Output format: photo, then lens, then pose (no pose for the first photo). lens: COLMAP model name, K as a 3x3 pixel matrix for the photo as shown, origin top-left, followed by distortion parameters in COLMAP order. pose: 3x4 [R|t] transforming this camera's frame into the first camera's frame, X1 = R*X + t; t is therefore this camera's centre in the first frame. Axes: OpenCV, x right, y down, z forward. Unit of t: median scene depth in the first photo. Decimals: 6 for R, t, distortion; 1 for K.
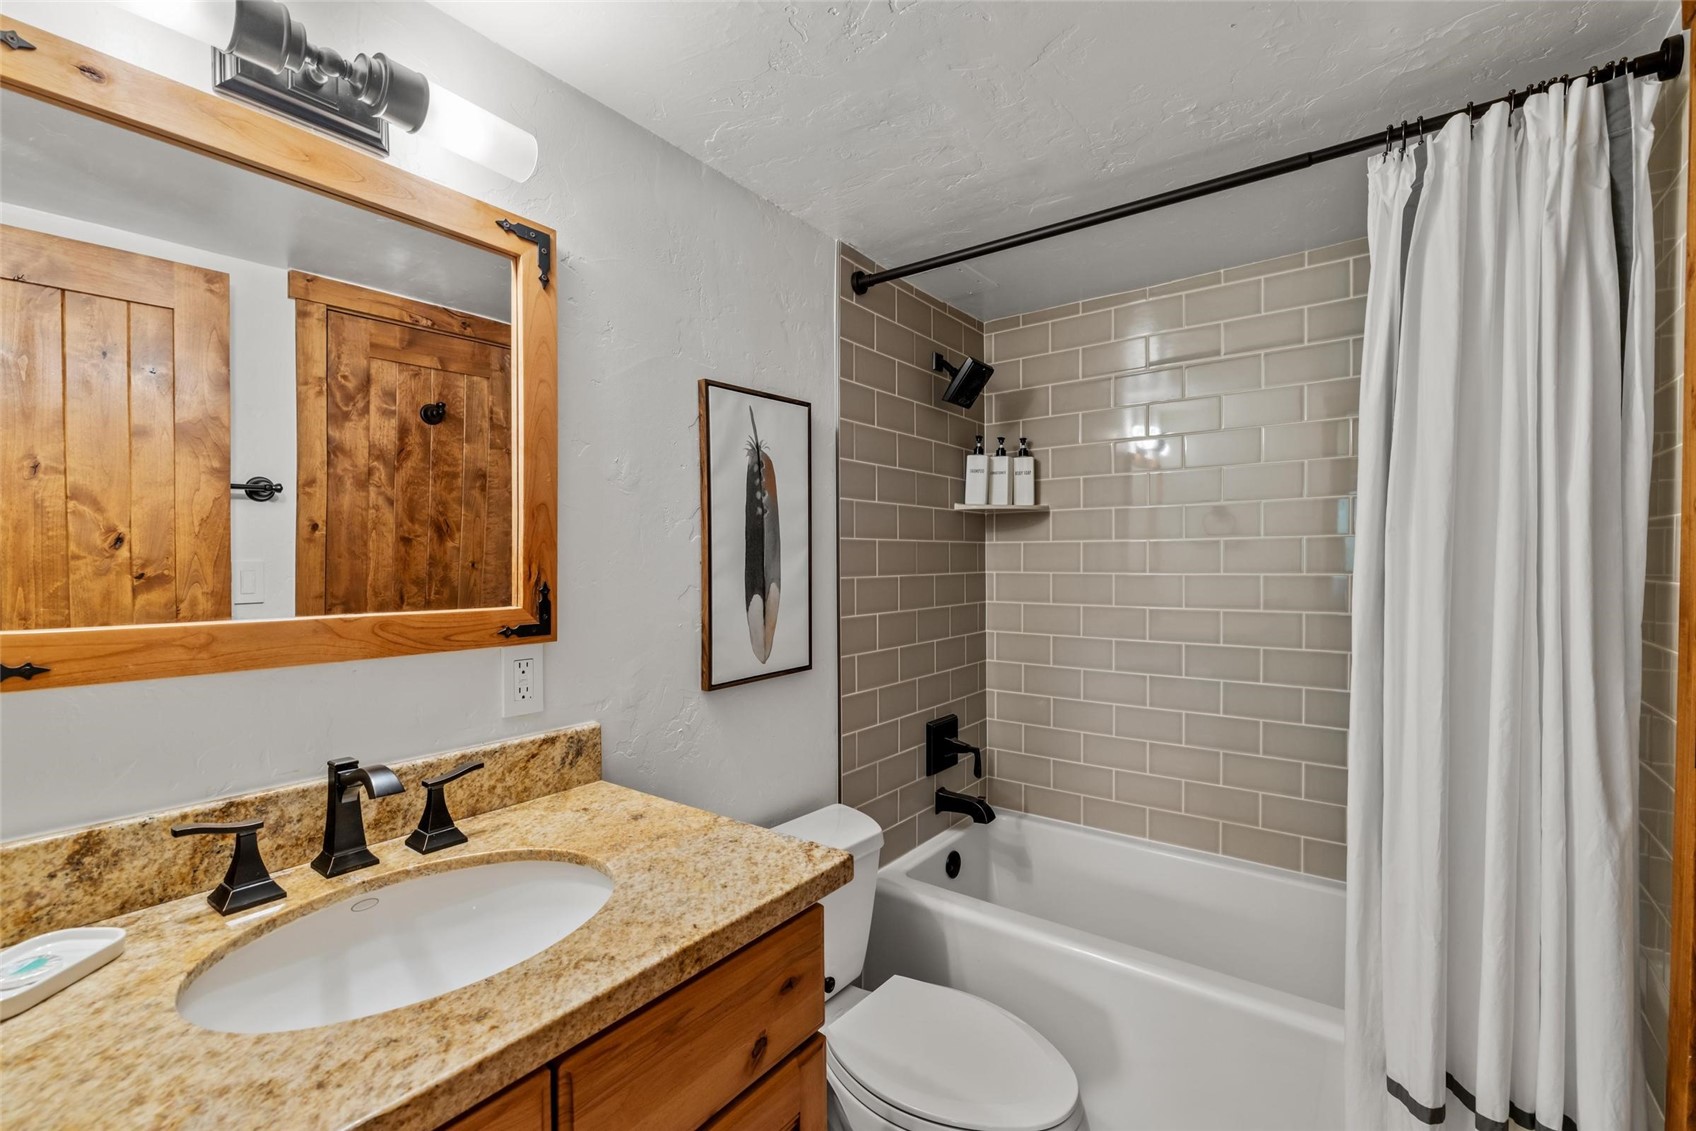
lens RADIAL K [[733.7, 0, 874.0], [0, 733.7, 564.9], [0, 0, 1]] dist [0.001859, 0.000047]
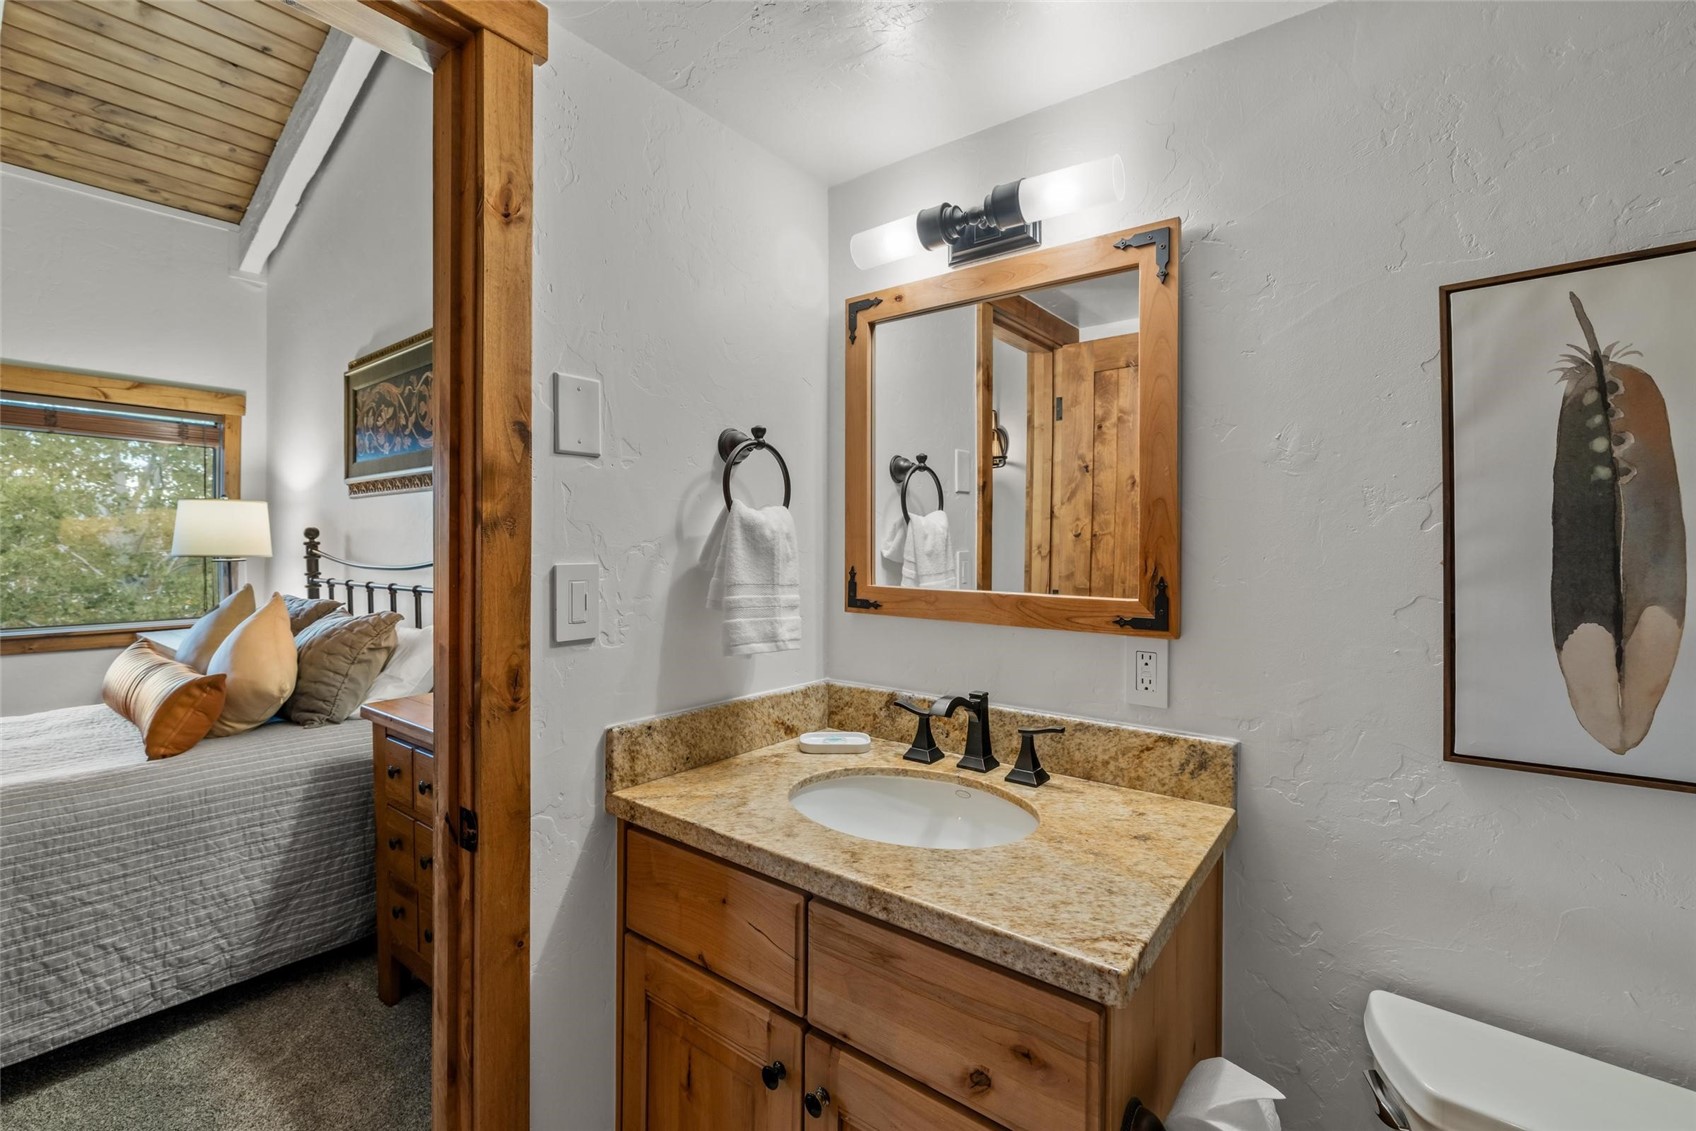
lens RADIAL K [[733.7, 0, 819.2], [0, 733.7, 529.8], [0, 0, 1]] dist [0.001859, 0.000047]
pose [[-0.047470, -0.017222, -0.998724, 0.599220], [-0.014216, 0.999762, -0.016565, -0.018832], [0.998771, 0.013411, -0.047704, 0.620655]]
